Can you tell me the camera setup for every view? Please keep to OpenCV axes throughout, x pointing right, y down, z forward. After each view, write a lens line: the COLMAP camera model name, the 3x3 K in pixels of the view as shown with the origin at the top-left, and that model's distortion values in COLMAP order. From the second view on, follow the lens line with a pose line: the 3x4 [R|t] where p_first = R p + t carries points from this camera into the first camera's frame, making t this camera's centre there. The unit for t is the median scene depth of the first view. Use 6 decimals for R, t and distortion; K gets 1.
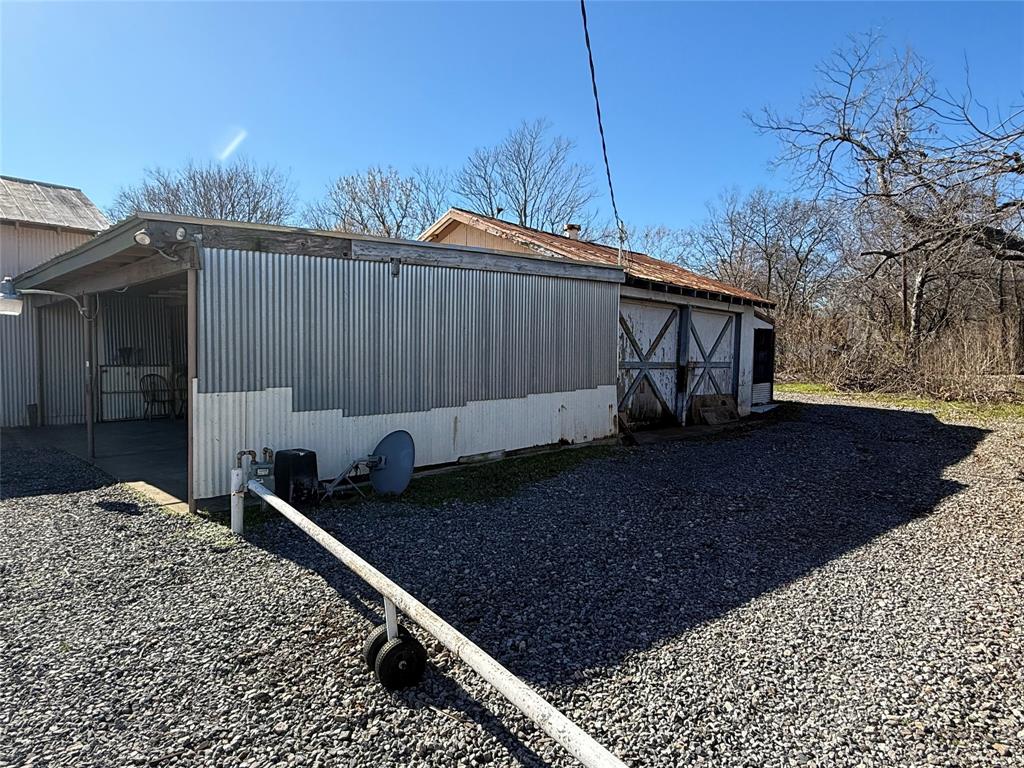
lens RADIAL K [[604.3, 0, 511.9], [0, 604.3, 388.1], [0, 0, 1]] dist [-0.003783, -0.000076]
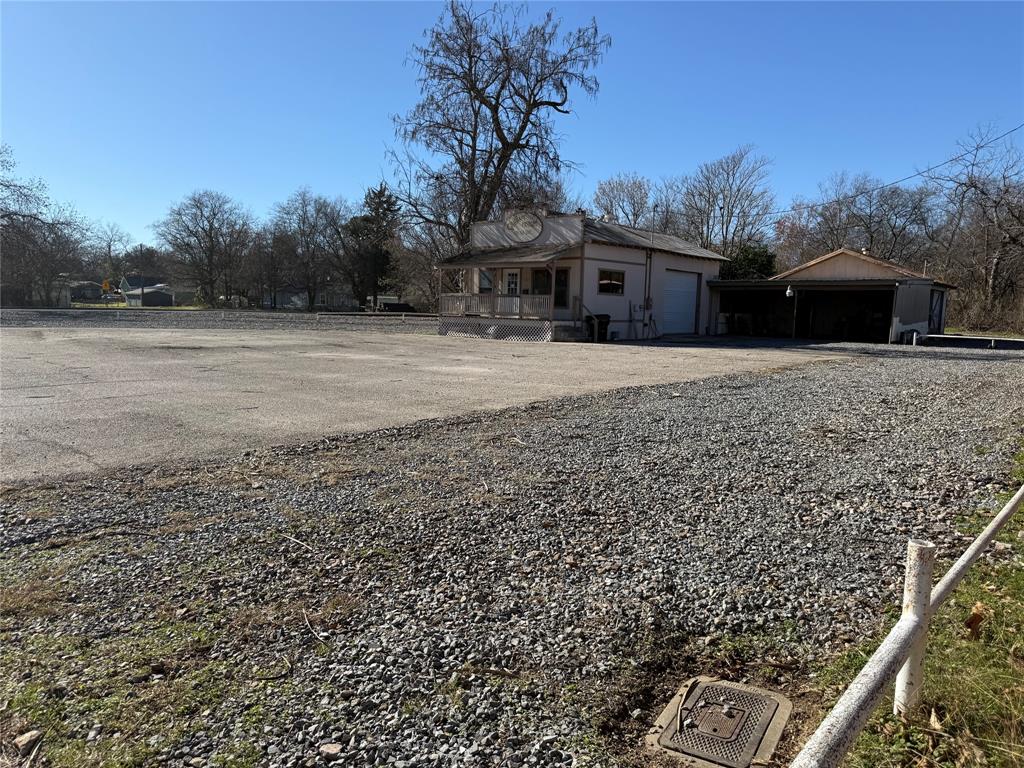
lens RADIAL K [[716.4, 0, 512.0], [0, 716.4, 384.0], [0, 0, 1]] dist [0.142511, -0.219559]
pose [[0.997841, 0.008176, 0.065163, -3.850362], [-0.011349, 0.998761, 0.048461, 0.279511], [-0.064686, -0.049096, 0.996697, -4.440509]]
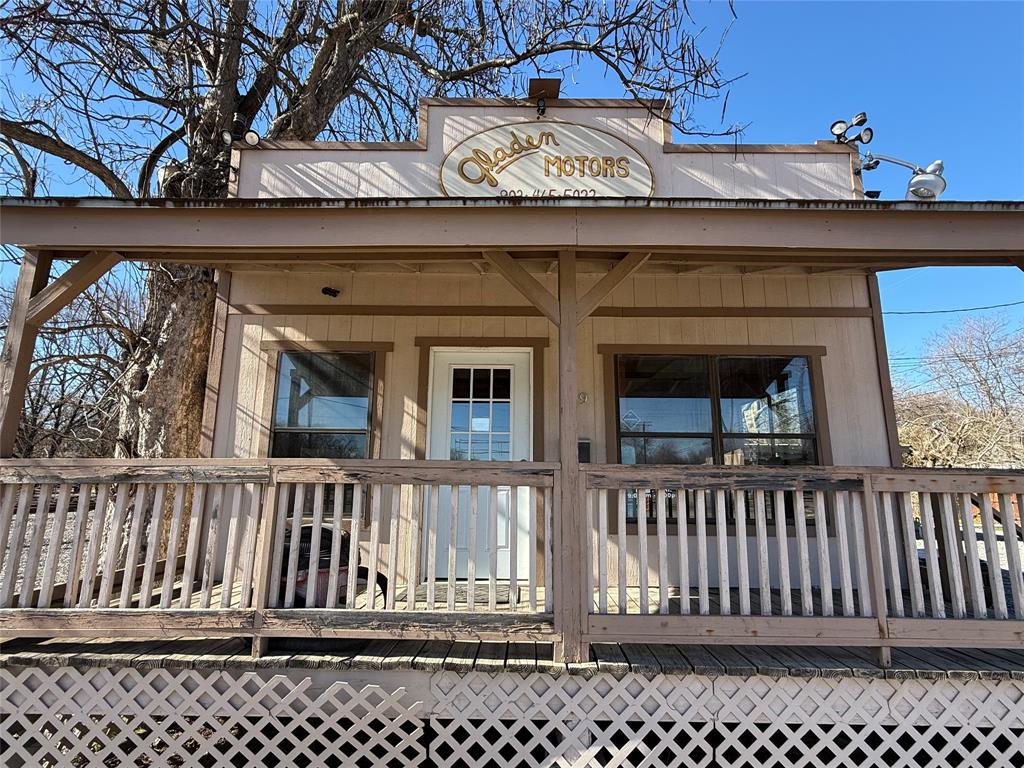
lens RADIAL K [[503.9, 0, 514.2], [0, 503.9, 385.8], [0, 0, 1]] dist [0.000255, 0.000065]
pose [[0.721113, 0.119805, 0.682380, -4.021368], [0.041005, 0.975828, -0.214657, -0.090446], [-0.691603, 0.182773, 0.698770, 0.458960]]
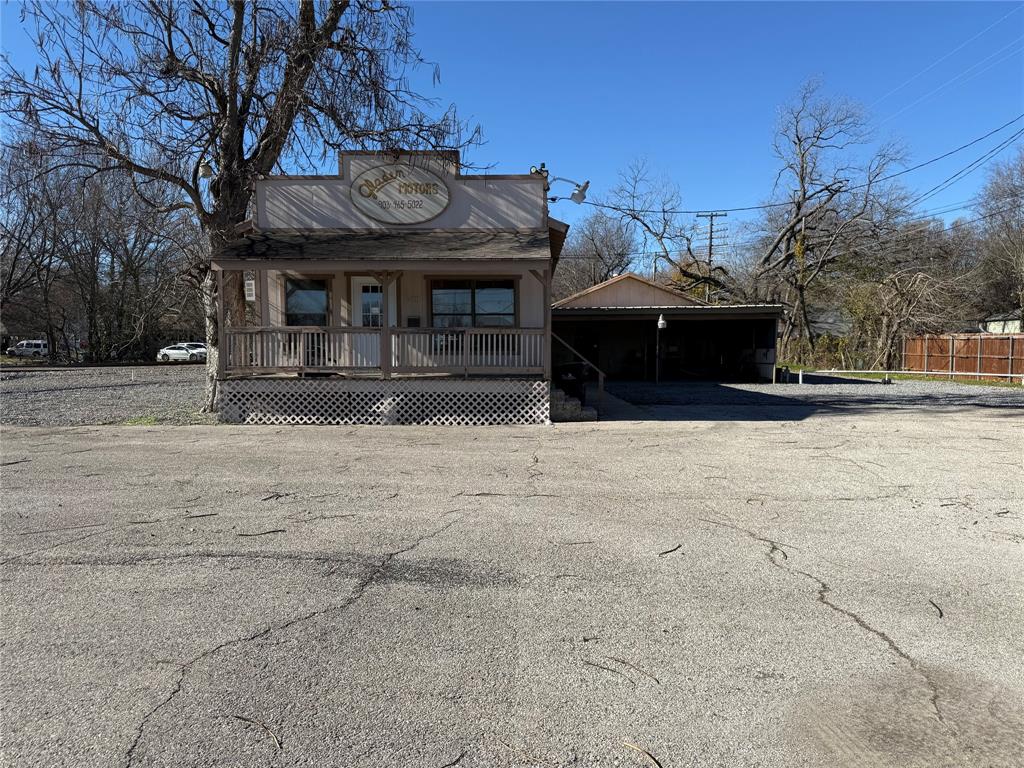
lens RADIAL K [[716.4, 0, 512.0], [0, 716.4, 384.0], [0, 0, 1]] dist [0.142511, -0.219559]
pose [[0.734726, -0.049012, 0.676591, -4.976174], [0.049859, 0.998591, 0.018194, 0.048301], [-0.676529, 0.020367, 0.736134, -1.279403]]
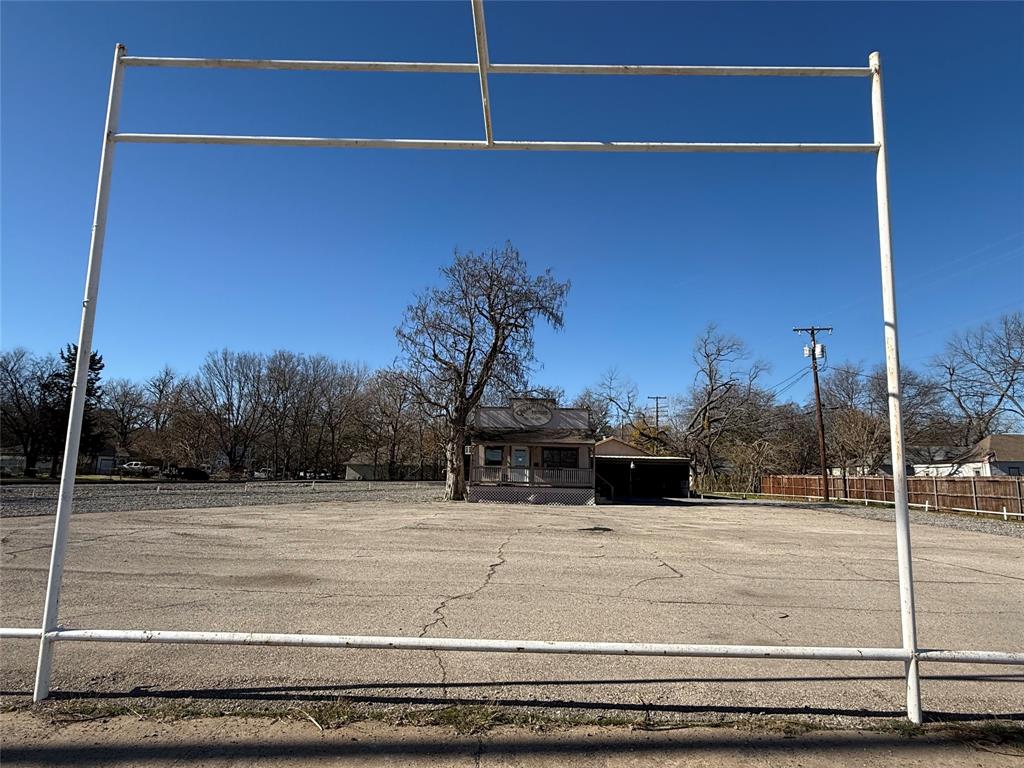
lens RADIAL K [[570.4, 0, 512.0], [0, 570.4, 384.0], [0, 0, 1]] dist [-0.000295, -0.000019]
pose [[0.725990, 0.114220, 0.678154, -7.281475], [0.025593, 0.980940, -0.192616, 0.127040], [-0.687229, 0.157193, 0.709229, -2.794068]]
